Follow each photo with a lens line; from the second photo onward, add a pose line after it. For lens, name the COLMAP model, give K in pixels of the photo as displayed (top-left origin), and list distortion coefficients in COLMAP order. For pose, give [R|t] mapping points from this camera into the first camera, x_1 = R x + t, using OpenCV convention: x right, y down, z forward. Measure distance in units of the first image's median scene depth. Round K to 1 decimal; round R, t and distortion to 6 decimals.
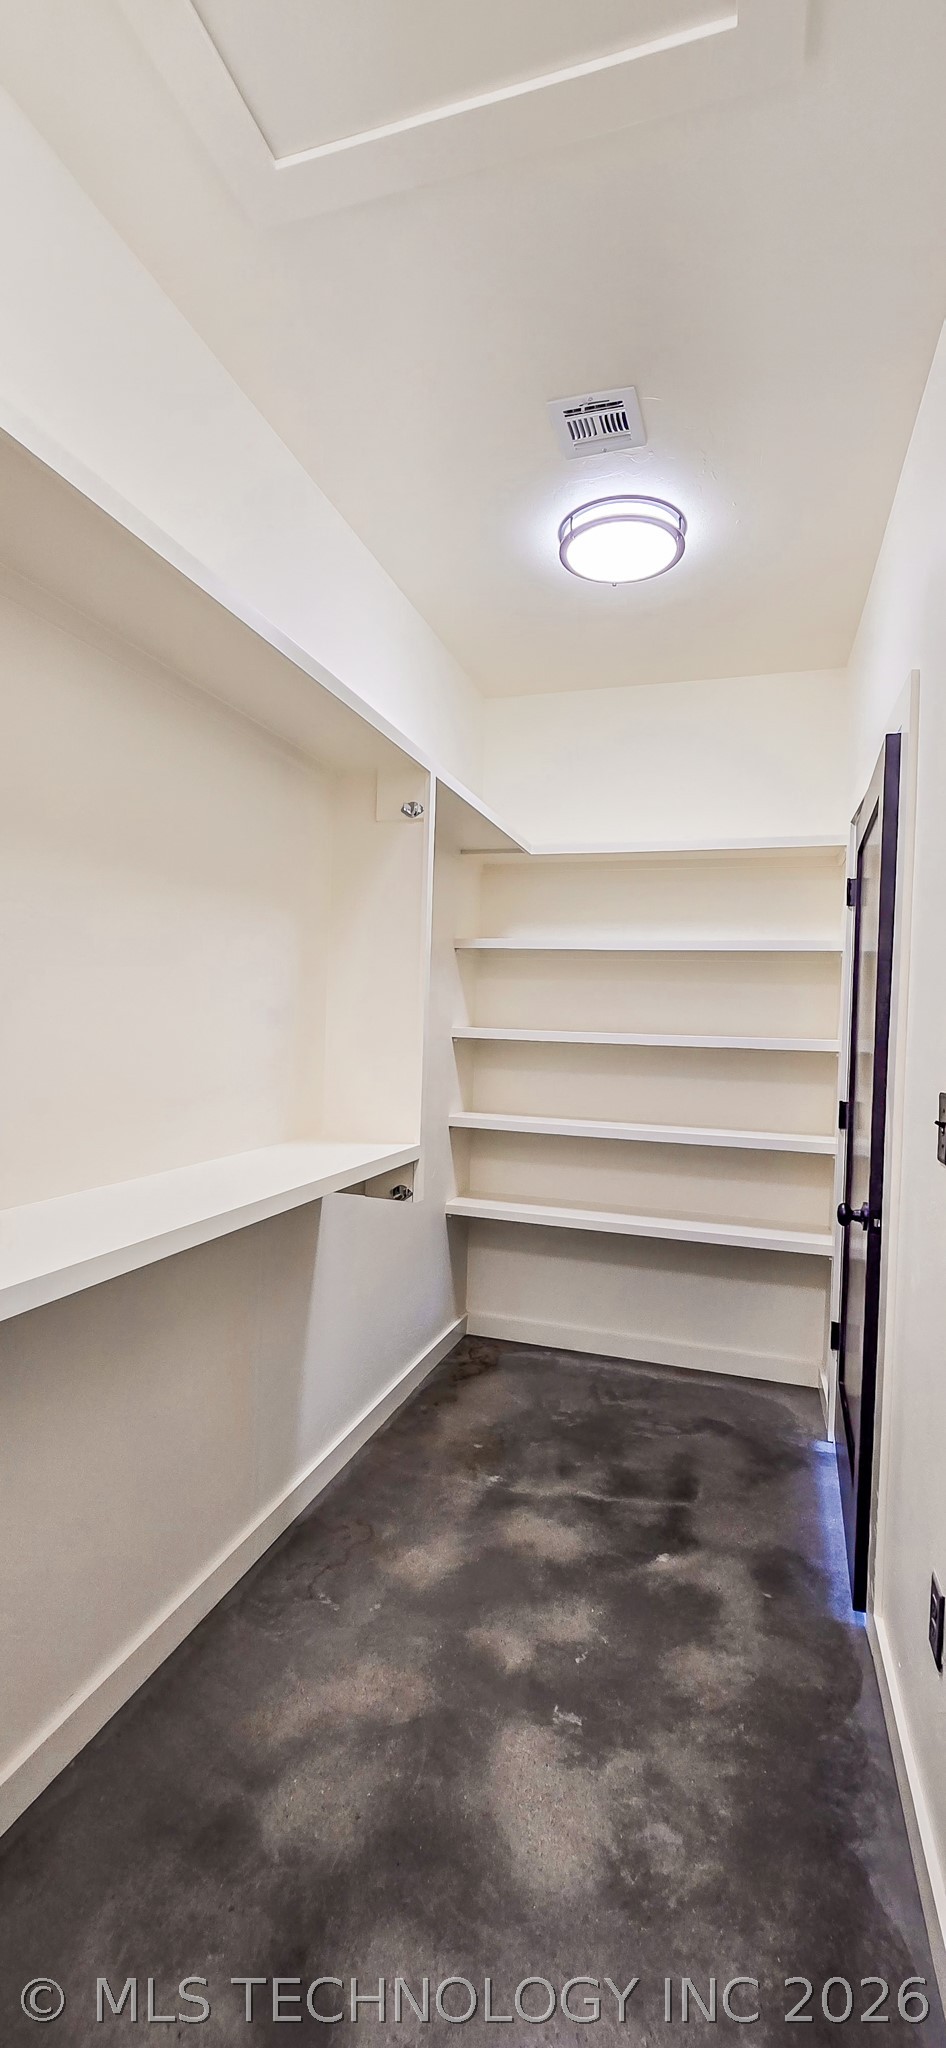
lens RADIAL K [[838.6, 0, 475.4], [0, 838.6, 1025.4], [0, 0, 1]] dist [0.014791, 0.000281]
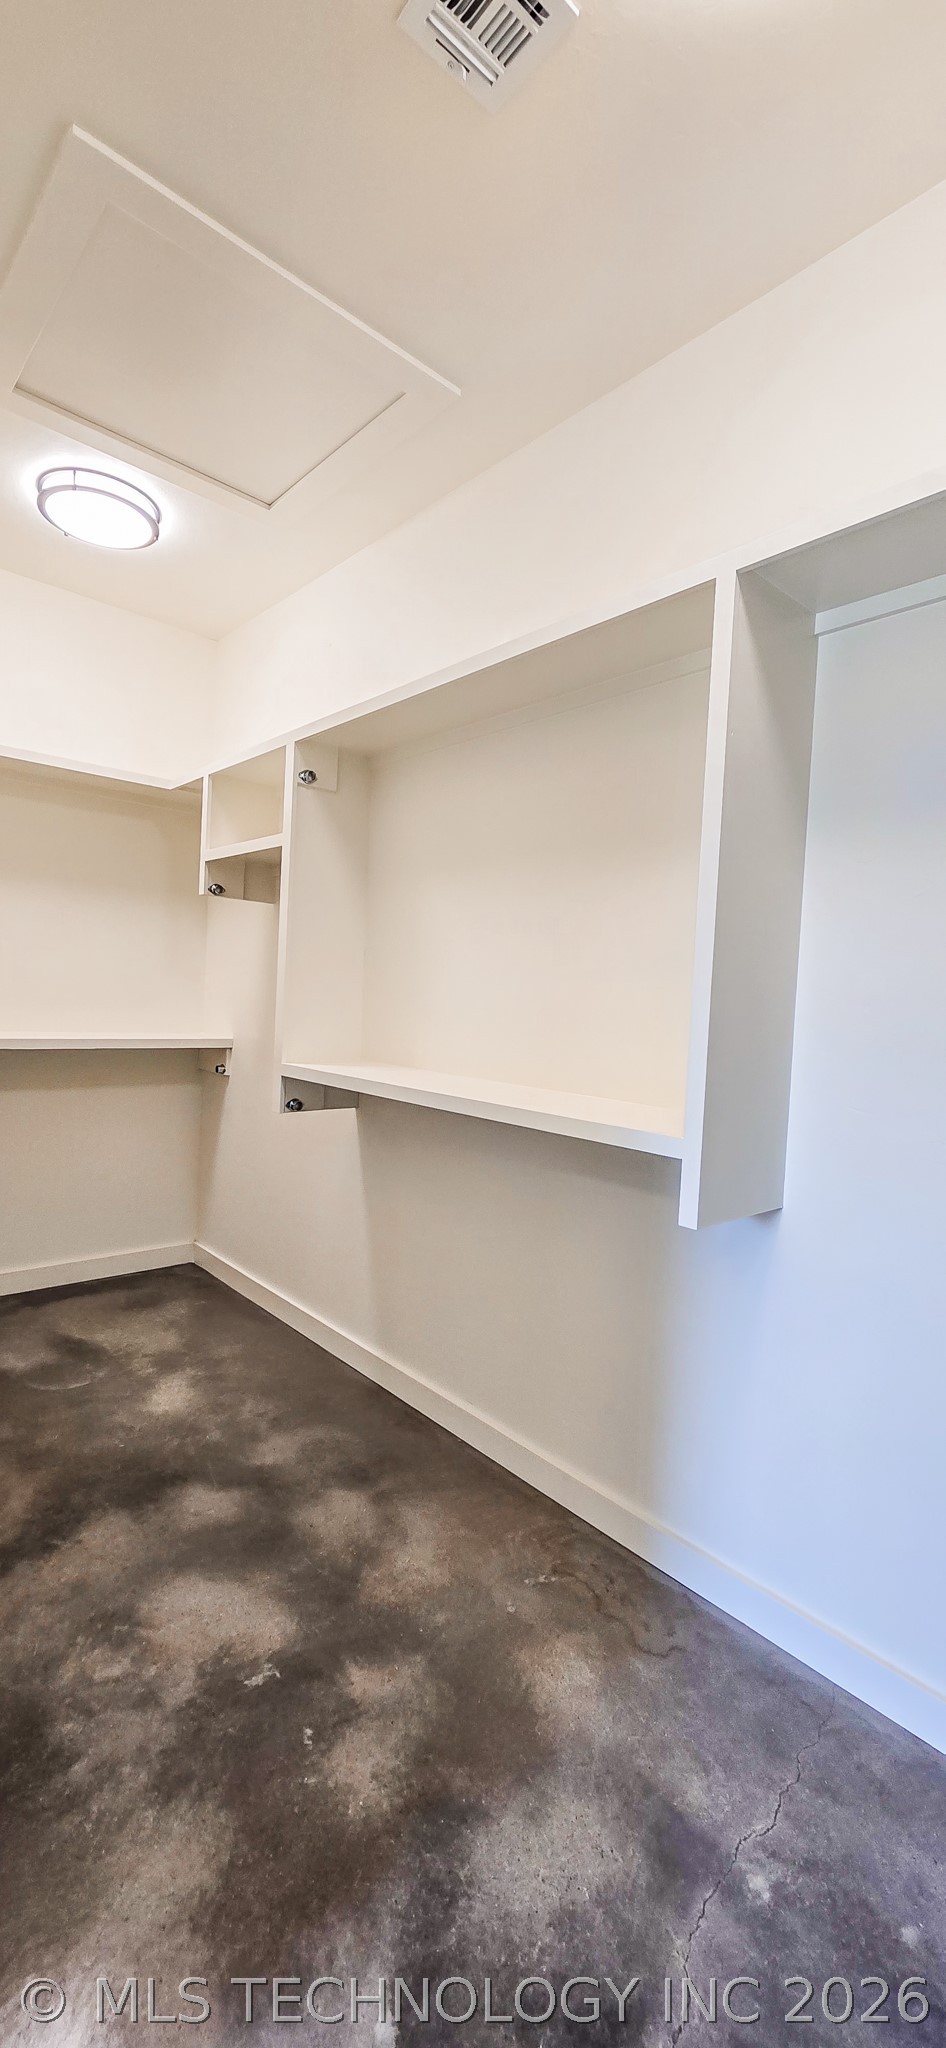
lens RADIAL K [[838.6, 0, 473.3], [0, 838.6, 1022.7], [0, 0, 1]] dist [0.014791, 0.000281]
pose [[-0.500245, -0.032270, -0.865283, 0.819251], [-0.067284, 0.997732, 0.001689, 0.087505], [0.863266, 0.059064, -0.501282, 1.627811]]
